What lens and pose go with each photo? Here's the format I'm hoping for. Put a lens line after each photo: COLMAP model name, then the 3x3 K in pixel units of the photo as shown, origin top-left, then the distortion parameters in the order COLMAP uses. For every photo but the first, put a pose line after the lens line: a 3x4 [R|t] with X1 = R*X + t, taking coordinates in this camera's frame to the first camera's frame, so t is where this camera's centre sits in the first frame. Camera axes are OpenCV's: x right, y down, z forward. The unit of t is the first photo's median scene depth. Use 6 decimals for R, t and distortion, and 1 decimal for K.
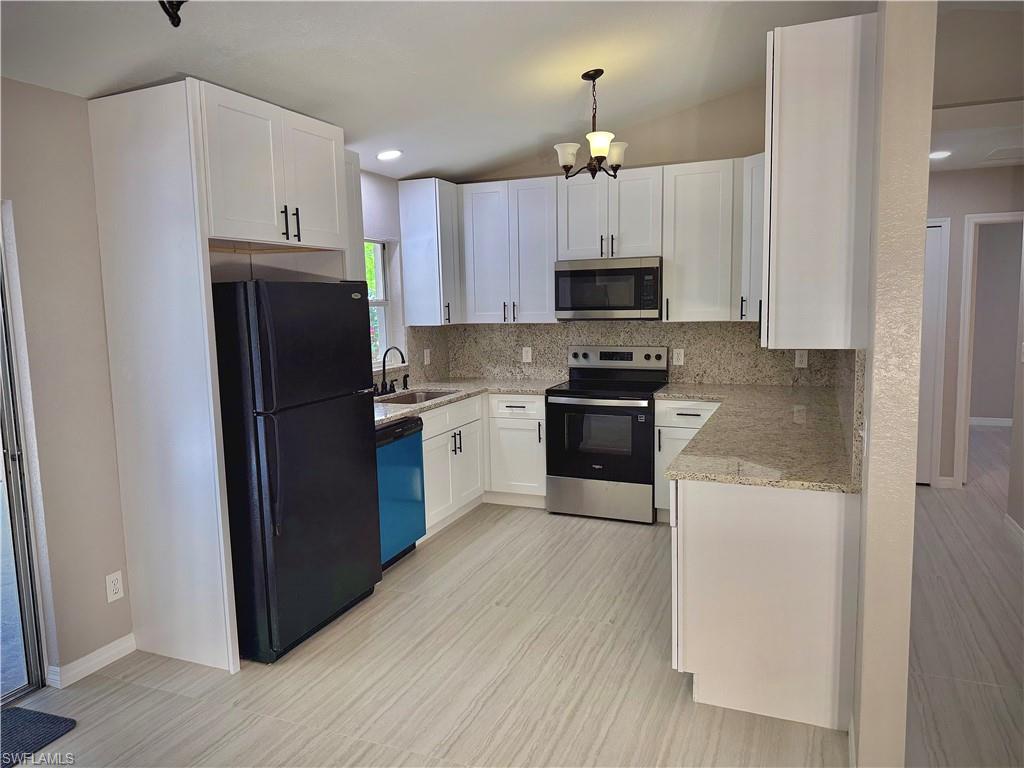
lens RADIAL K [[727.8, 0, 511.8], [0, 727.8, 381.9], [0, 0, 1]] dist [0.081351, -0.087040]
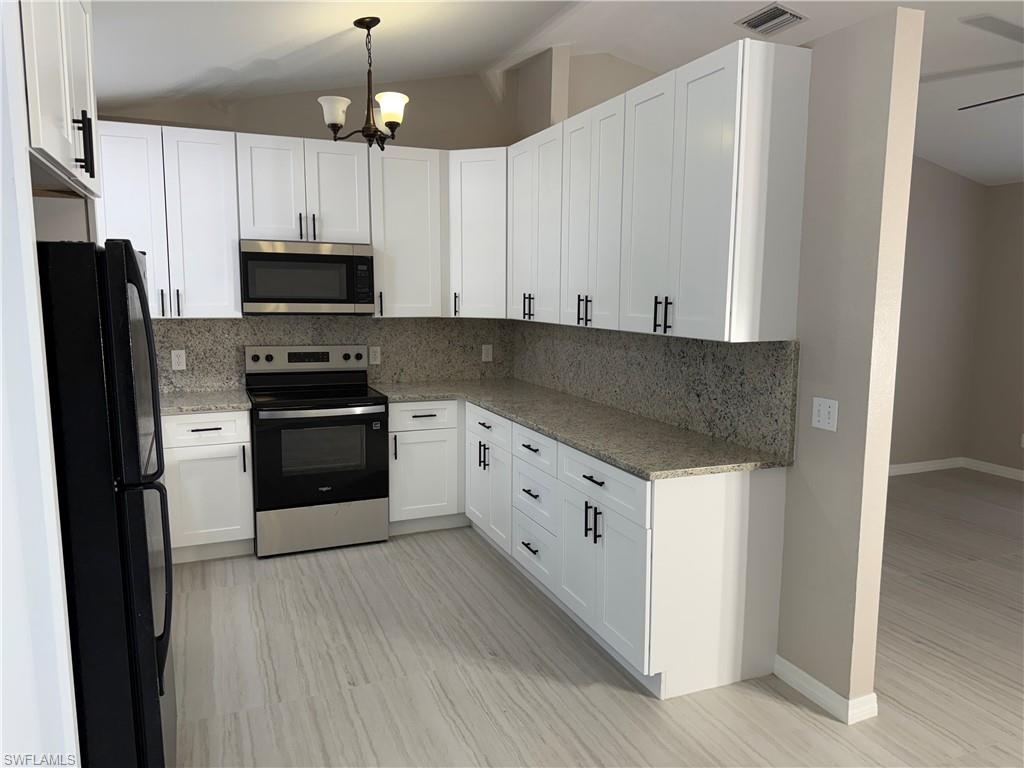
lens RADIAL K [[727.8, 0, 525.9], [0, 727.8, 379.6], [0, 0, 1]] dist [0.081351, -0.087040]
pose [[0.705606, -0.062550, 0.705838, -0.368365], [0.059647, 0.997804, 0.028796, -0.024131], [-0.706090, 0.021782, 0.707787, 0.278356]]
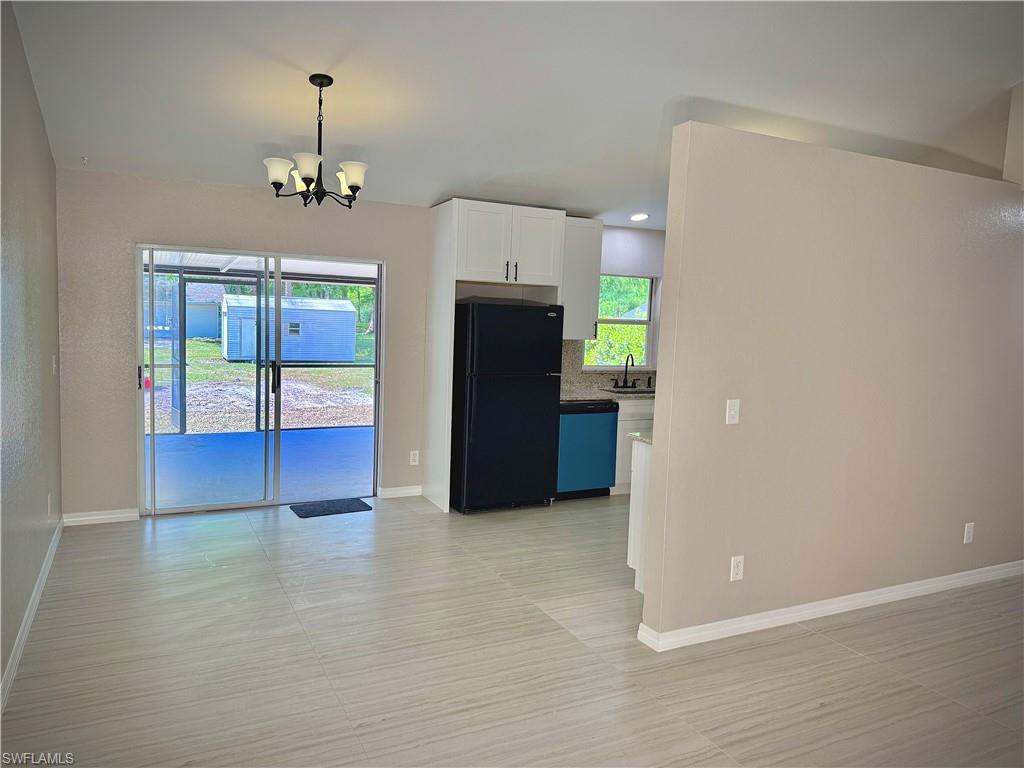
lens RADIAL K [[727.8, 0, 507.2], [0, 727.8, 386.0], [0, 0, 1]] dist [0.081351, -0.087040]
pose [[0.757738, 0.113391, -0.642631, 0.644694], [-0.128176, 0.991466, 0.023808, 0.010272], [0.639847, 0.064330, 0.765806, -0.237028]]
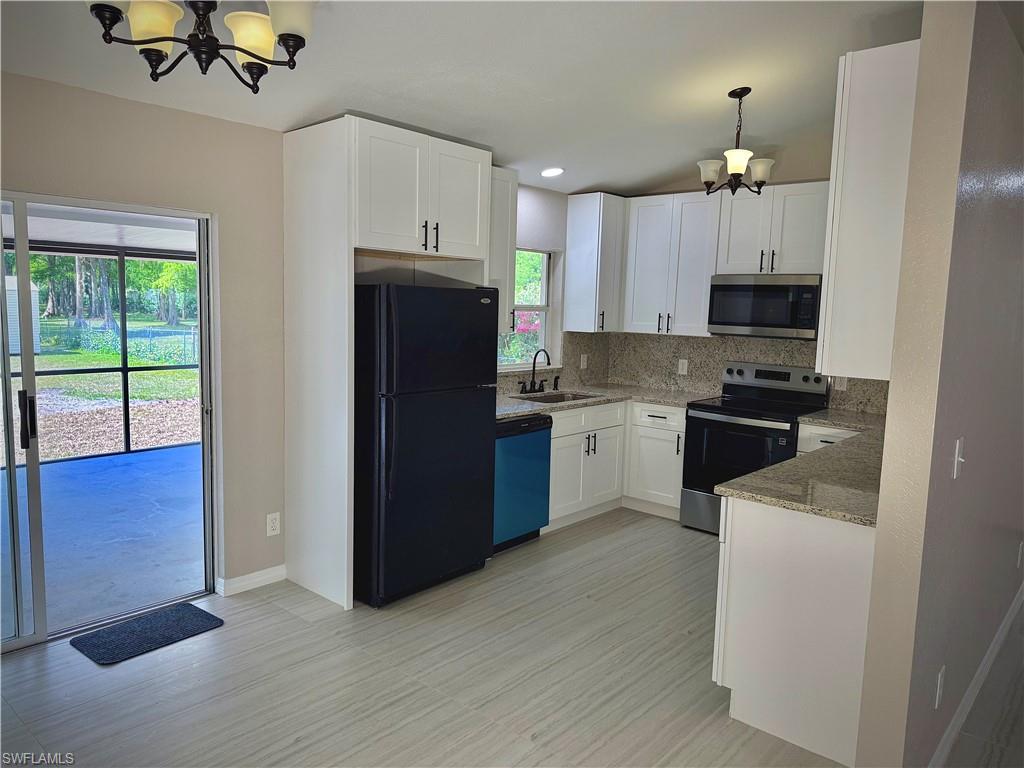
lens RADIAL K [[727.8, 0, 514.1], [0, 727.8, 382.5], [0, 0, 1]] dist [0.081351, -0.087040]
pose [[0.946674, 0.084587, -0.310893, 0.159016], [-0.086958, 0.996192, 0.006252, -0.002773], [0.310238, 0.021116, 0.950424, -0.041411]]
